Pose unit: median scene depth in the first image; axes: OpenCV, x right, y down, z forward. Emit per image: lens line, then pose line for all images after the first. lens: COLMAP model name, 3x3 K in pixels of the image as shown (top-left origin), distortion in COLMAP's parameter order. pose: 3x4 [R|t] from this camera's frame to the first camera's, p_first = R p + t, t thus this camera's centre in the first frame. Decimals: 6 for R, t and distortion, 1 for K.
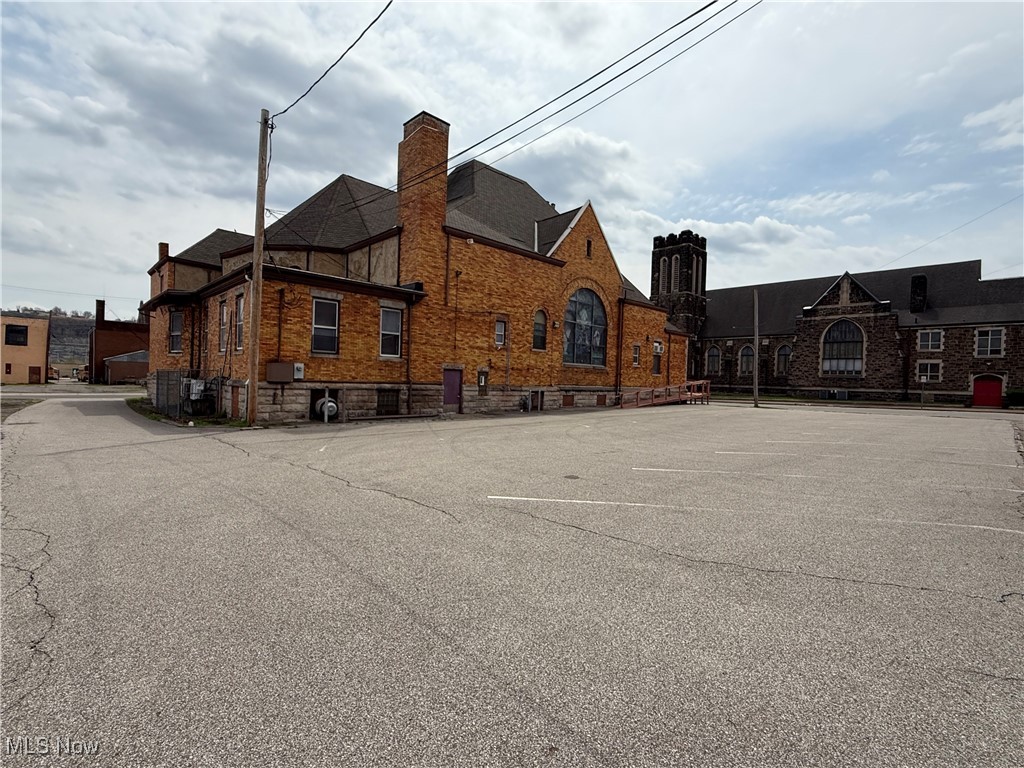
lens RADIAL K [[475.8, 0, 506.3], [0, 475.8, 388.4], [0, 0, 1]] dist [0.001601, -0.000079]
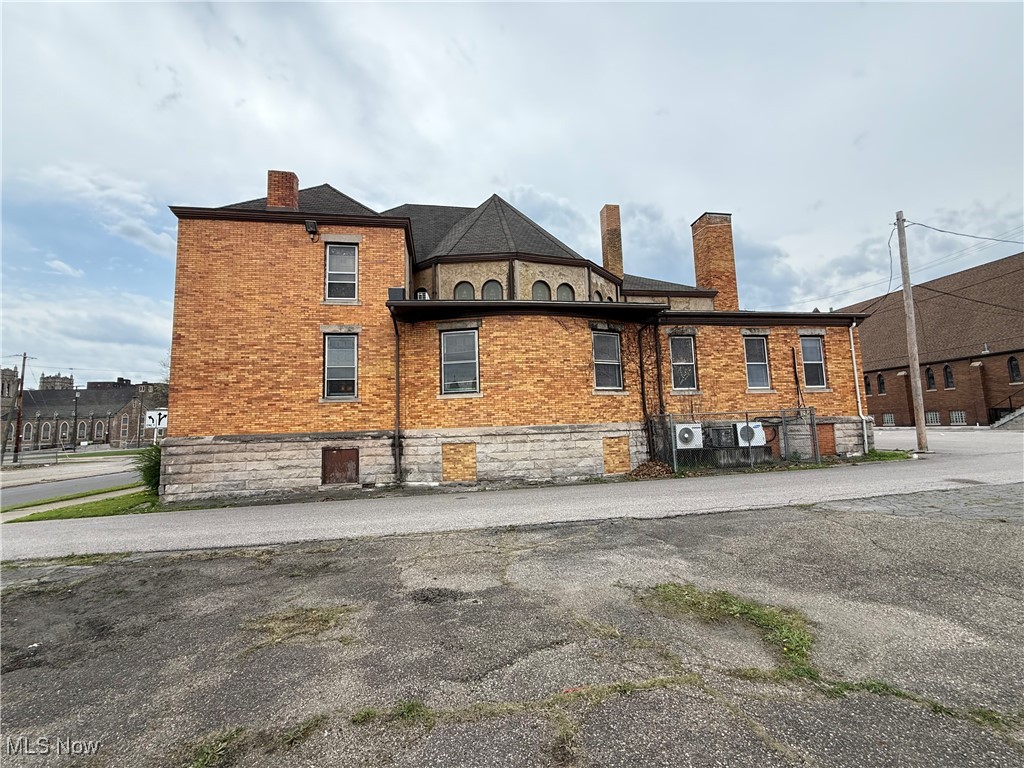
lens RADIAL K [[409.9, 0, 508.2], [0, 409.9, 384.5], [0, 0, 1]] dist [-0.000753, 0.000049]
pose [[0.568522, 0.034757, 0.821934, -1.149361], [0.066392, 0.993910, -0.087951, -0.037411], [-0.819985, 0.104572, 0.562752, 0.720926]]
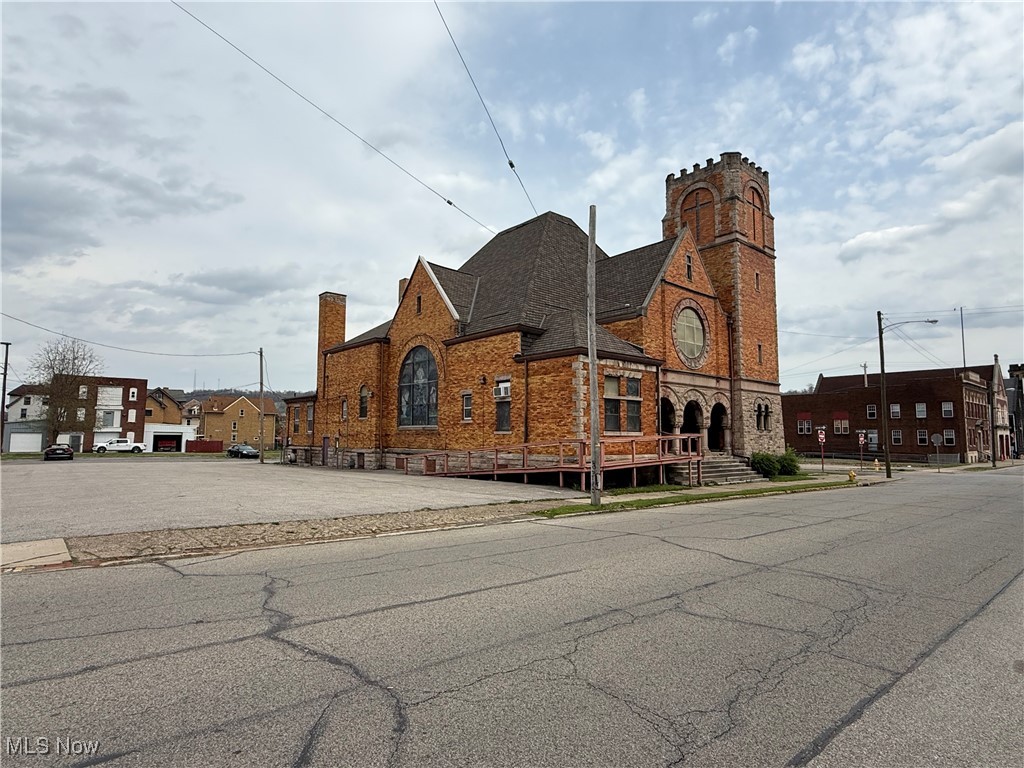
lens RADIAL K [[570.5, 0, 507.2], [0, 570.5, 389.8], [0, 0, 1]] dist [-0.000638, -0.000466]
pose [[-0.047012, -0.116245, -0.992107, 1.494012], [-0.026111, 0.993009, -0.115114, 0.004299], [0.998553, 0.020493, -0.049719, 1.439773]]
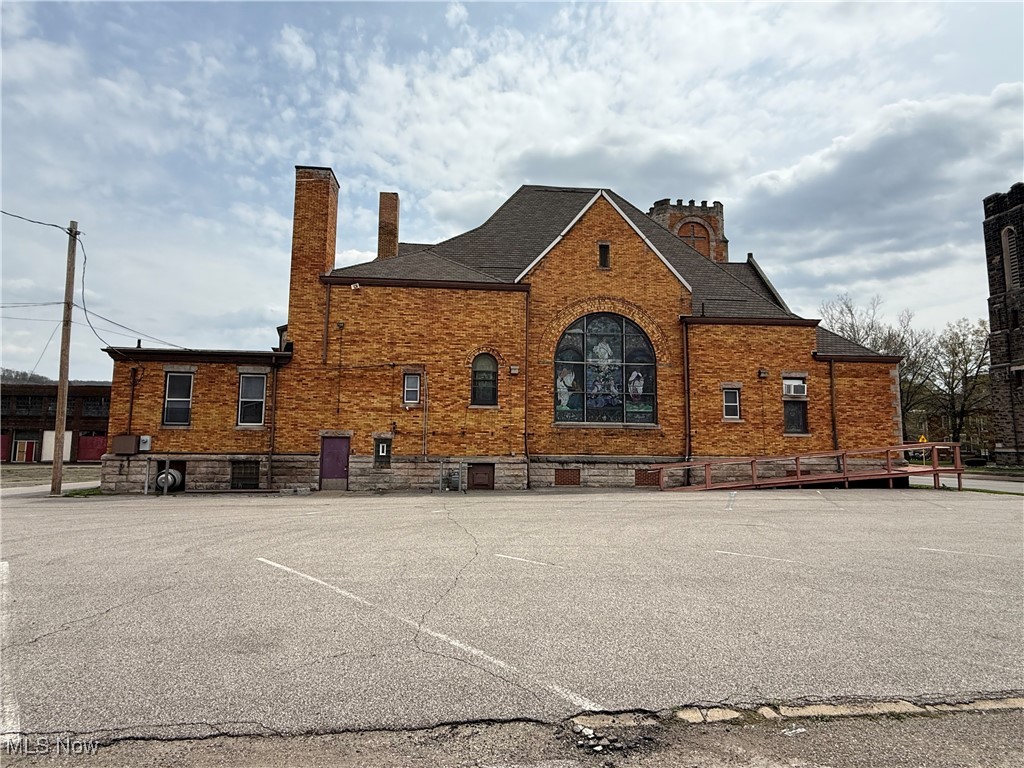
lens RADIAL K [[537.2, 0, 505.3], [0, 537.2, 385.4], [0, 0, 1]] dist [-0.006705, 0.002113]
pose [[0.783620, -0.086038, -0.615254, 0.613729], [0.002447, 0.990783, -0.135436, -0.000370], [0.621236, 0.104625, 0.776607, 0.371846]]
